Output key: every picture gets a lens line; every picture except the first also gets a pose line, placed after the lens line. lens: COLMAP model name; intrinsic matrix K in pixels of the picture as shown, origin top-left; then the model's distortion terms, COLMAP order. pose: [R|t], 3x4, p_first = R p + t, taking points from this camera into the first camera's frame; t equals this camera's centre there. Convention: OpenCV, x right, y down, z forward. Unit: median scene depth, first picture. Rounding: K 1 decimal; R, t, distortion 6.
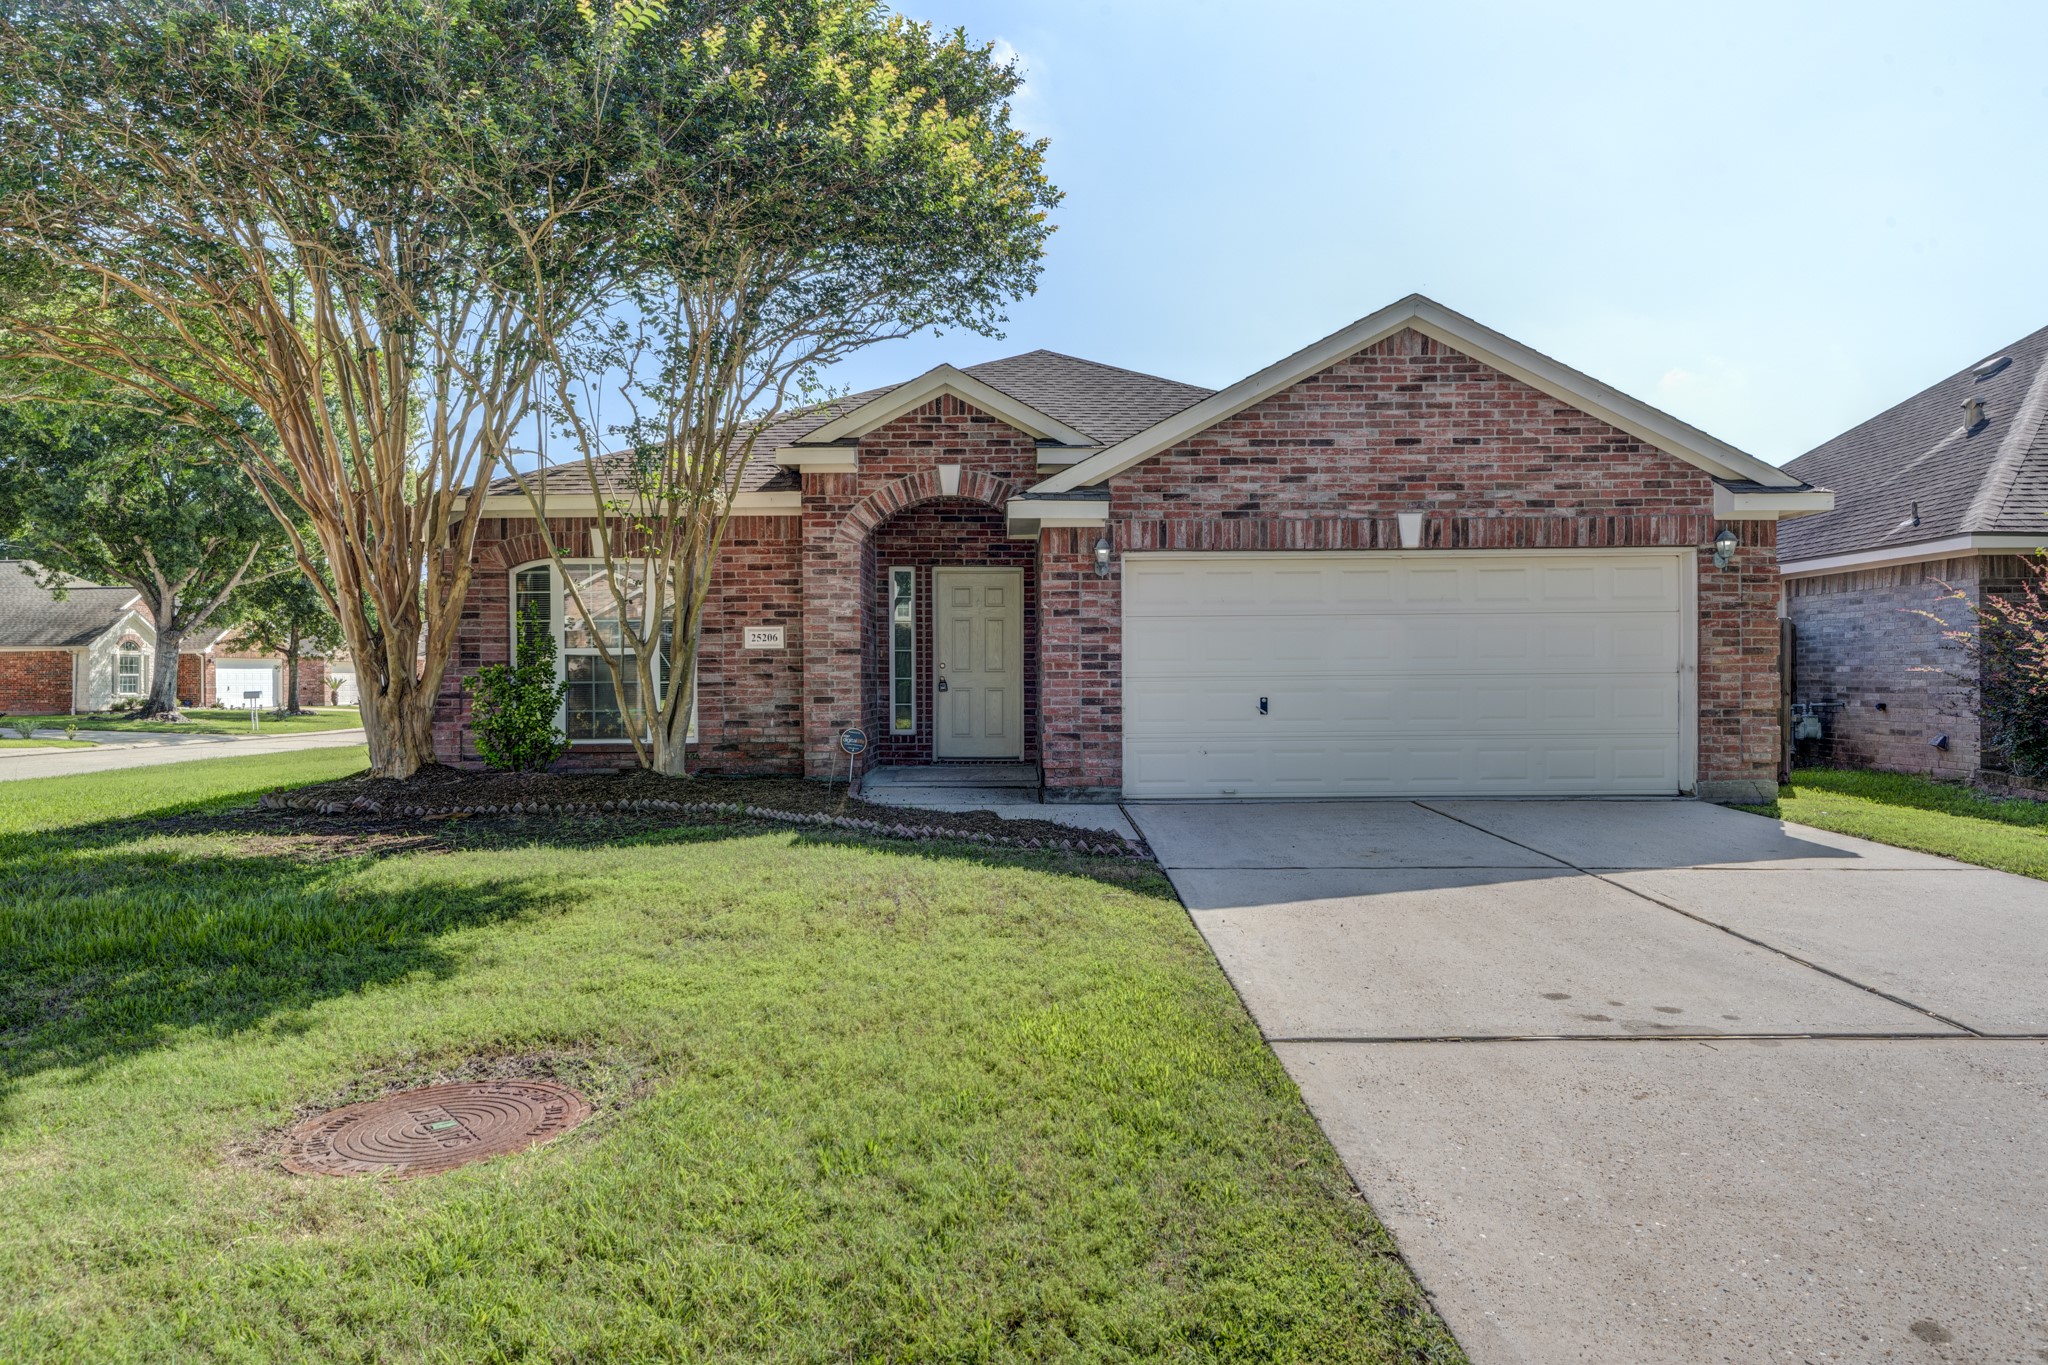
lens RADIAL K [[1220.9, 0, 1023.7], [0, 1220.9, 667.2], [0, 0, 1]] dist [-0.084554, -0.000131]
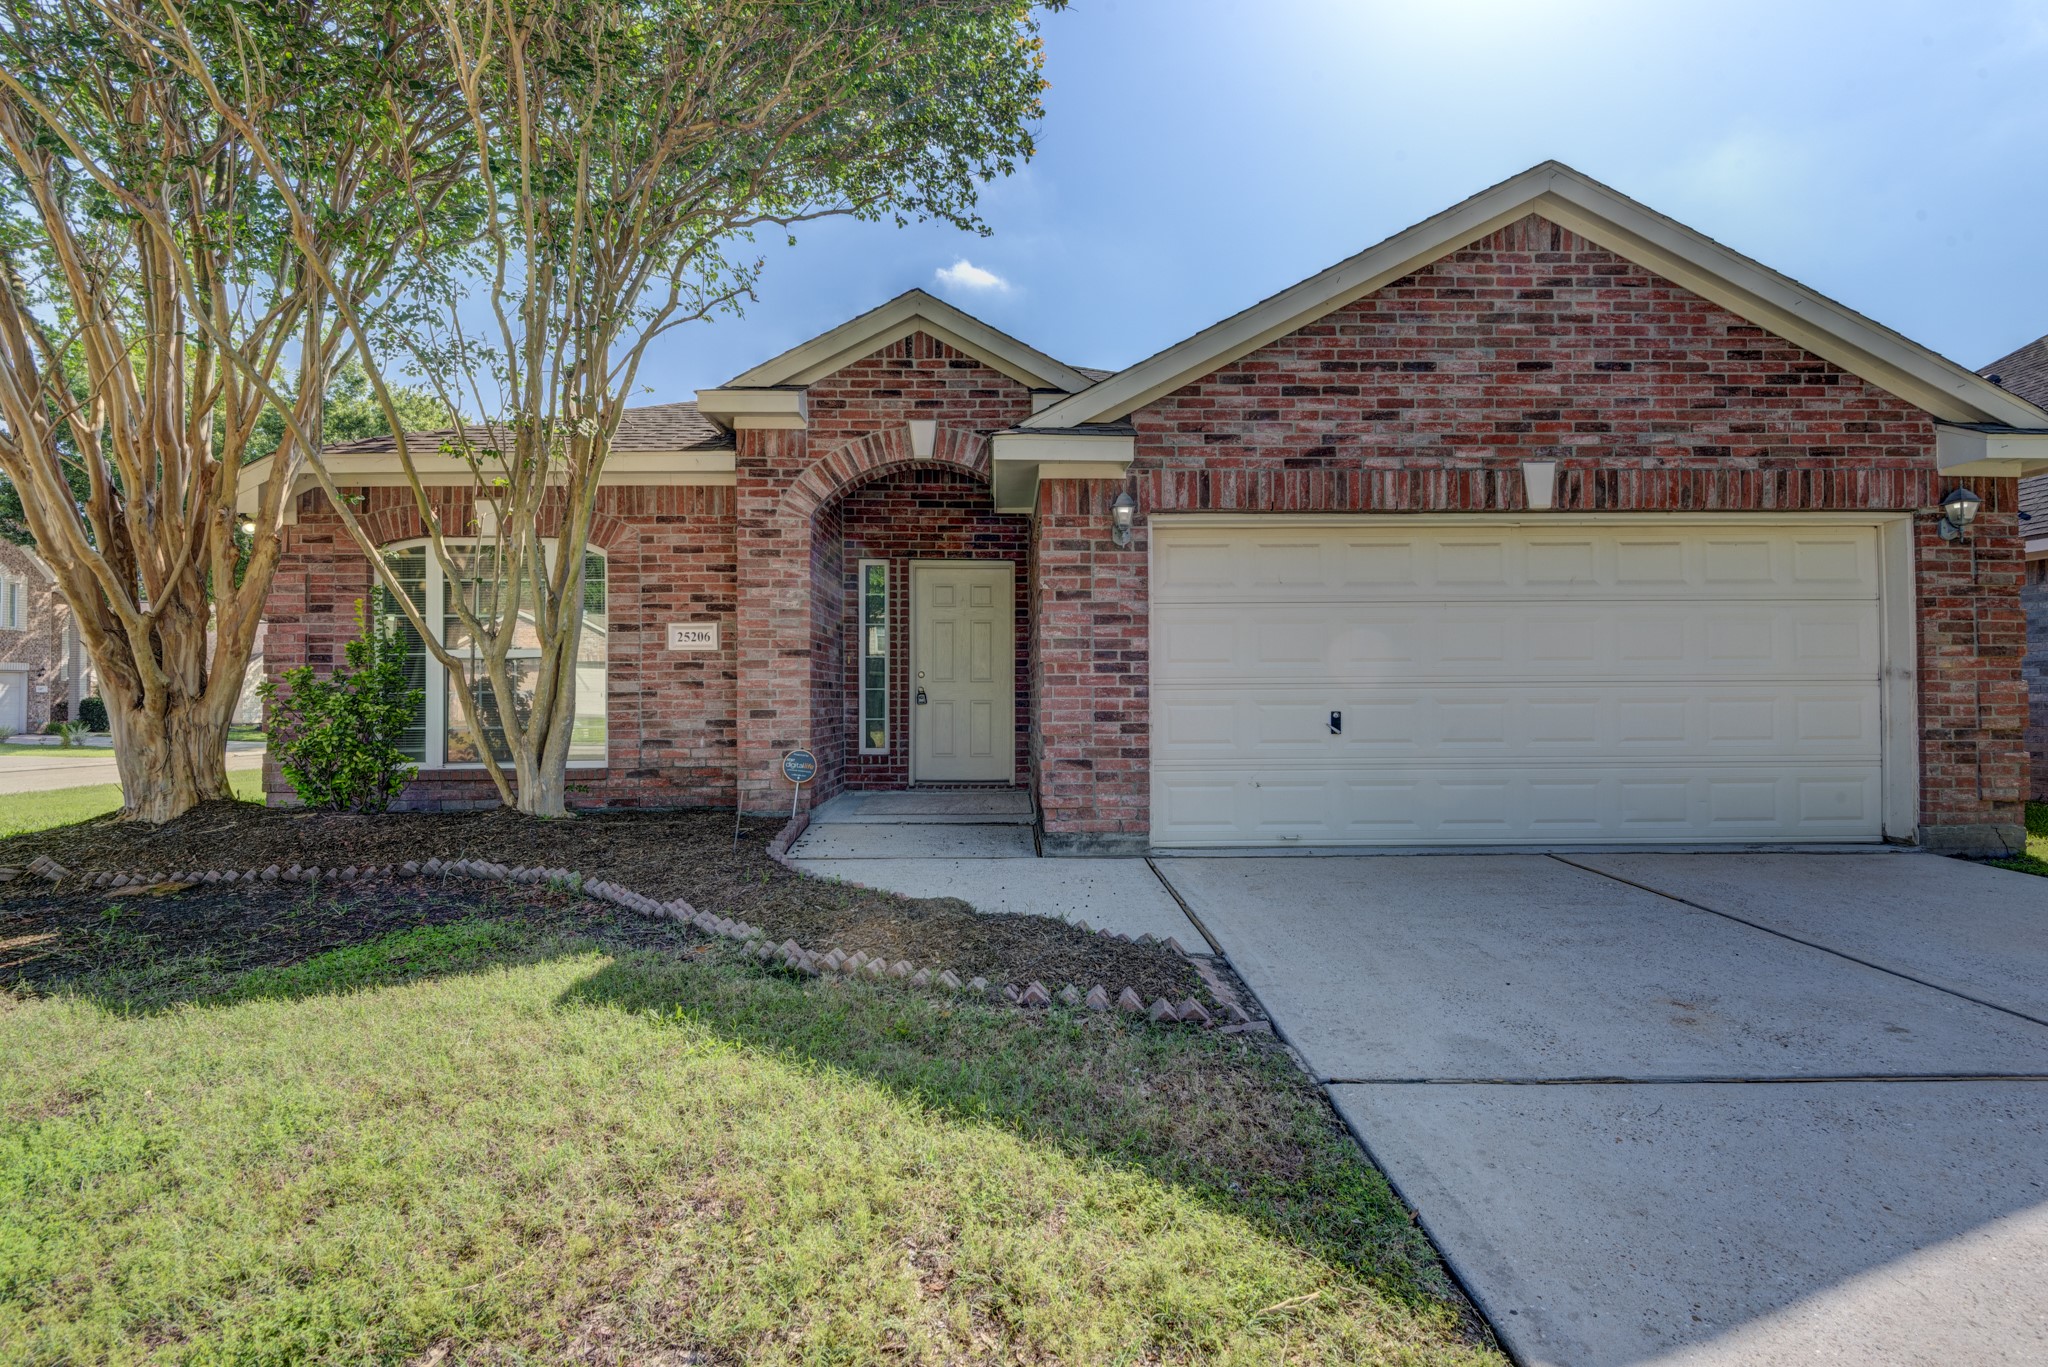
lens RADIAL K [[928.1, 0, 1021.9], [0, 928.1, 682.6], [0, 0, 1]] dist [0.002200, -0.000120]
pose [[0.999967, 0.001330, 0.008076, -0.000451], [-0.001274, 0.999976, -0.006876, 0.011145], [-0.008085, 0.006866, 0.999944, 0.424423]]
